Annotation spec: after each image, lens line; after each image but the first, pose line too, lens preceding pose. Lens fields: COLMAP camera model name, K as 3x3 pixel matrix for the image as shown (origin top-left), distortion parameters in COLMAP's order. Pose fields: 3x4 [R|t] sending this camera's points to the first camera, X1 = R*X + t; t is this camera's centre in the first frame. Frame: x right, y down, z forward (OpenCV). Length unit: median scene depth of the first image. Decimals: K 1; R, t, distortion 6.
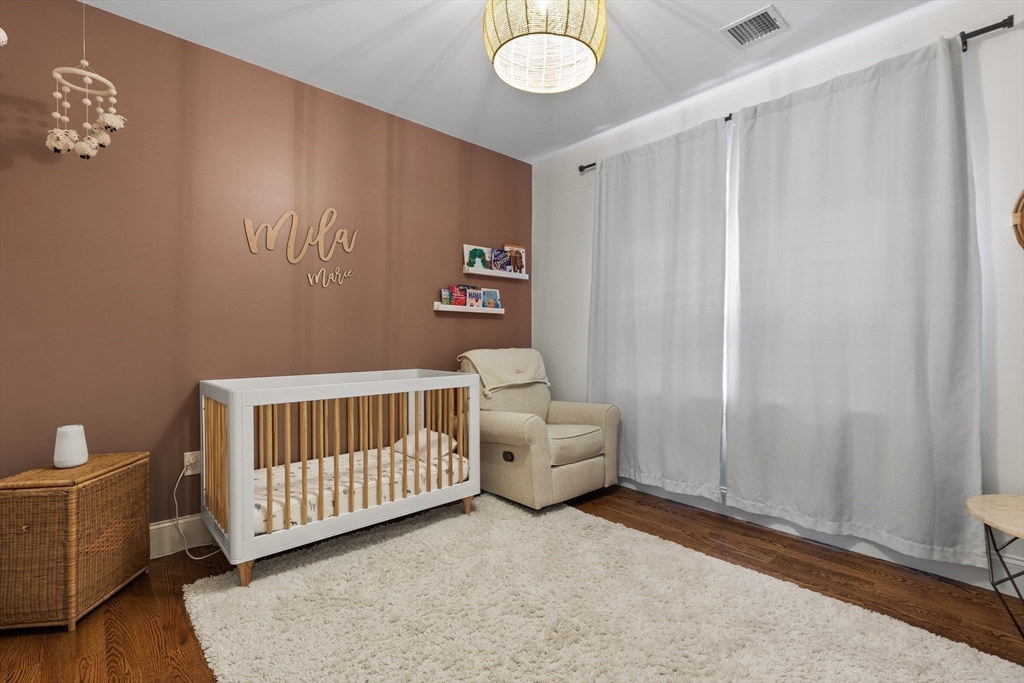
lens RADIAL K [[463.4, 0, 513.5], [0, 463.4, 342.1], [0, 0, 1]] dist [0.013761, -0.002930]
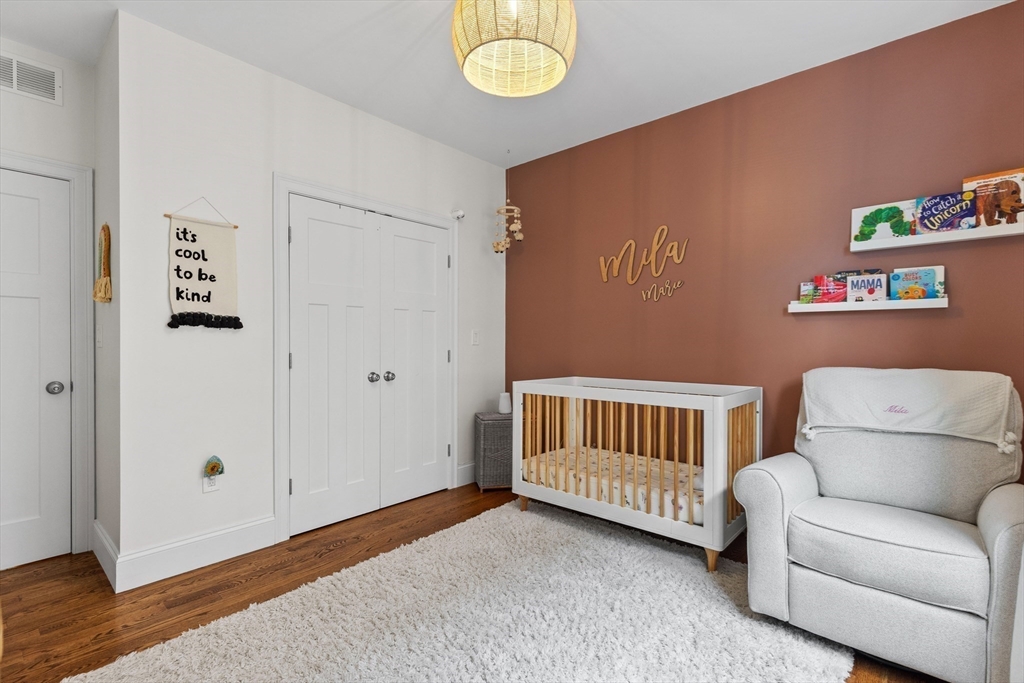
lens RADIAL K [[463.4, 0, 515.4], [0, 463.4, 343.7], [0, 0, 1]] dist [0.013761, -0.002930]
pose [[0.112743, 0.000483, -0.993624, 0.626043], [-0.011706, 0.999931, -0.000842, -0.013603], [0.993555, 0.011726, 0.112741, 0.546629]]
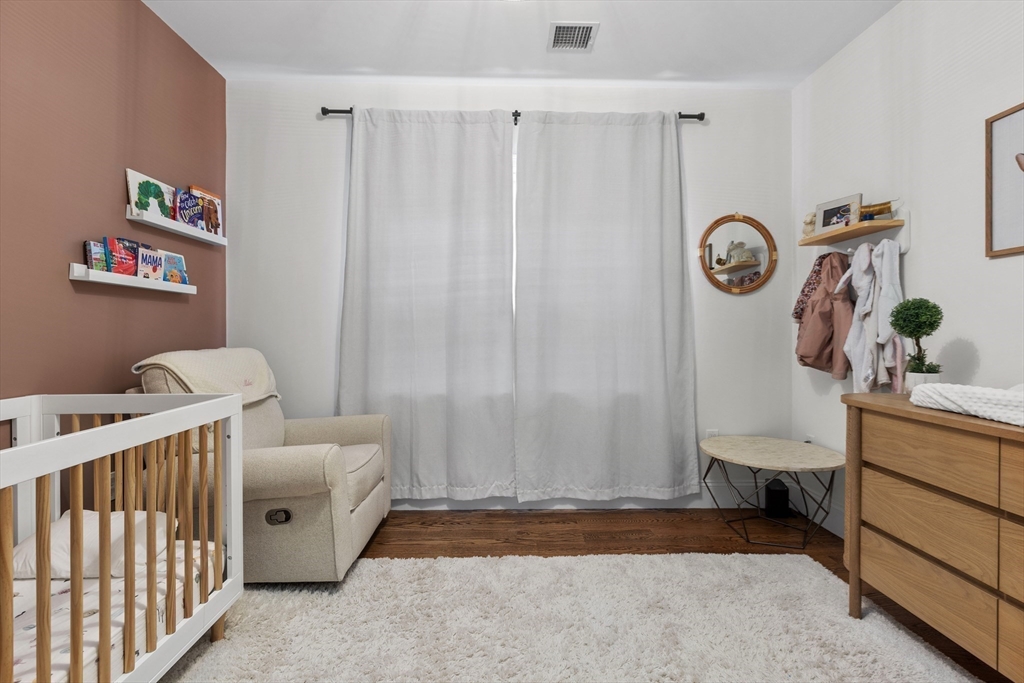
lens RADIAL K [[463.4, 0, 510.2], [0, 463.4, 330.7], [0, 0, 1]] dist [0.013761, -0.002930]
pose [[0.658170, 0.000626, 0.752869, -0.284437], [0.006925, 0.999952, -0.006886, -0.004253], [-0.752838, 0.009746, 0.658134, 0.328384]]
